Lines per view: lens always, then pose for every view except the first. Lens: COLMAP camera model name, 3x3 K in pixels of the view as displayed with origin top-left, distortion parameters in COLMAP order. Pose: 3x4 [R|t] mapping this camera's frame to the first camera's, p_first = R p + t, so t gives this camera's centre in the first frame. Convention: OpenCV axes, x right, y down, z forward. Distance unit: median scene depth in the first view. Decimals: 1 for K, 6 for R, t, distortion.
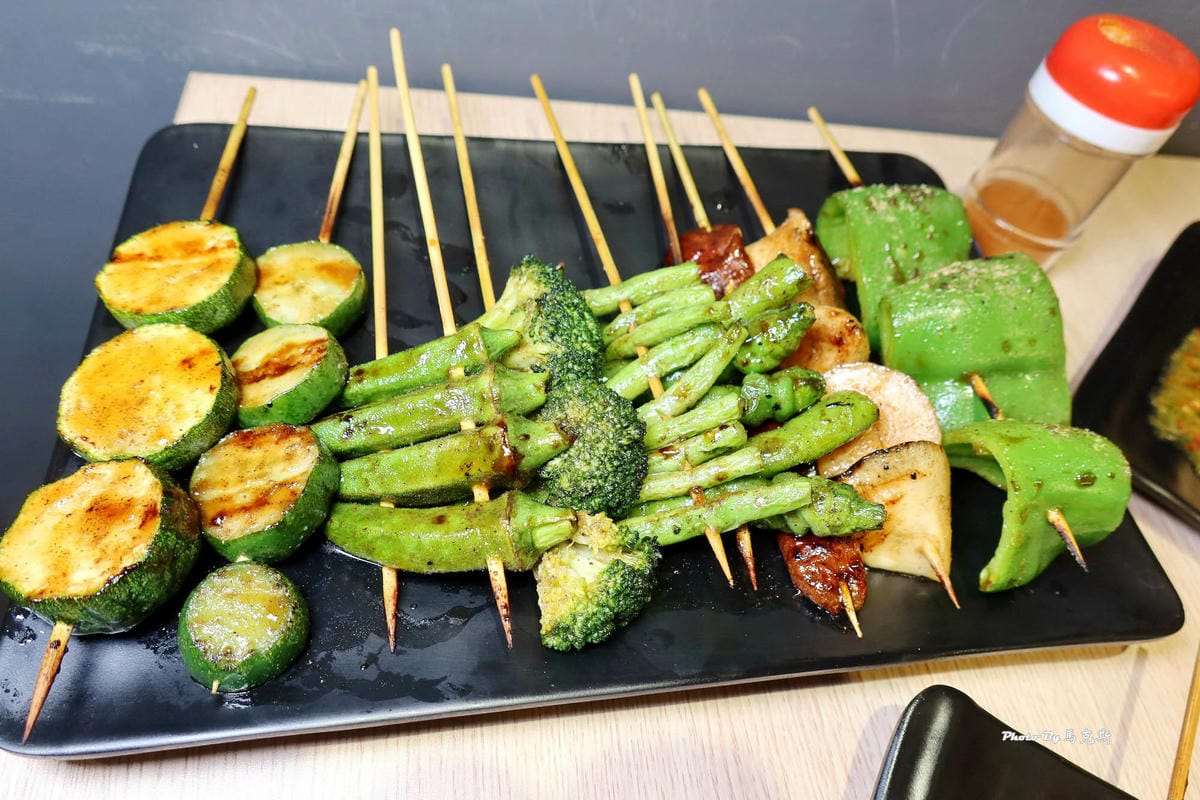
lens RADIAL K [[805.4, 0, 603.3], [0, 805.4, 400.0], [0, 0, 1]] dist [-0.005295, -0.006585]
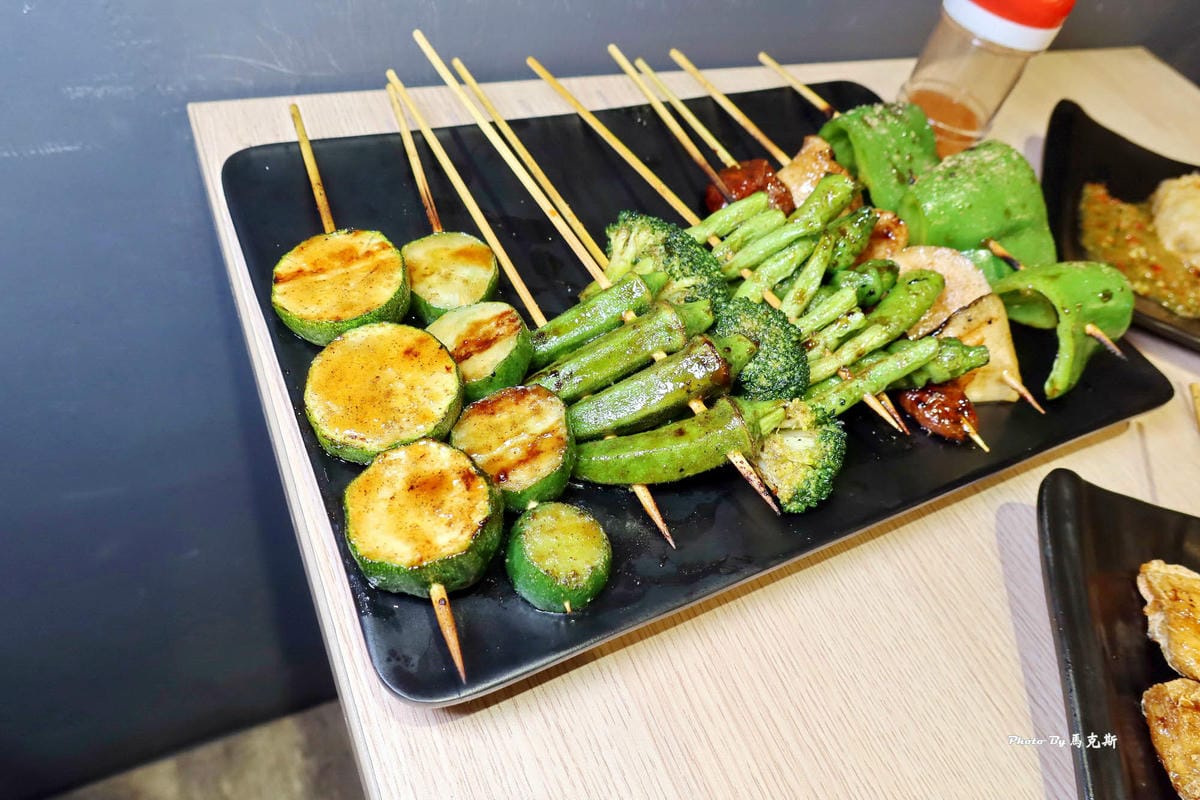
lens RADIAL K [[805.4, 0, 602.4], [0, 805.4, 394.5], [0, 0, 1]] dist [-0.005295, -0.006585]
pose [[0.952851, -0.223631, 0.205097, -0.473213], [0.219249, 0.974670, 0.044148, 0.015968], [-0.209775, 0.002901, 0.977745, -0.109887]]
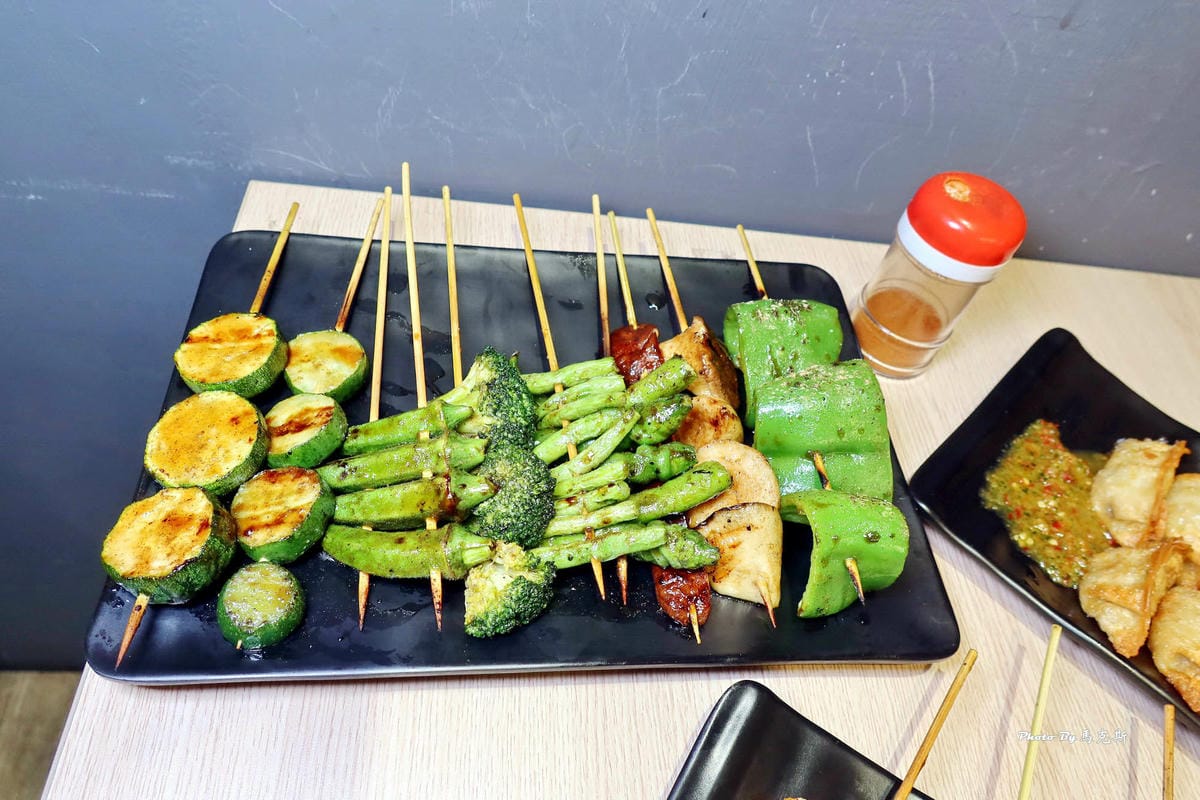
lens RADIAL K [[805.4, 0, 604.0], [0, 805.4, 400.6], [0, 0, 1]] dist [-0.005295, -0.006585]
pose [[0.998005, 0.049181, -0.039590, 0.179661], [-0.050593, 0.998088, -0.035498, -0.059745], [0.037768, 0.037430, 0.998585, -0.377311]]
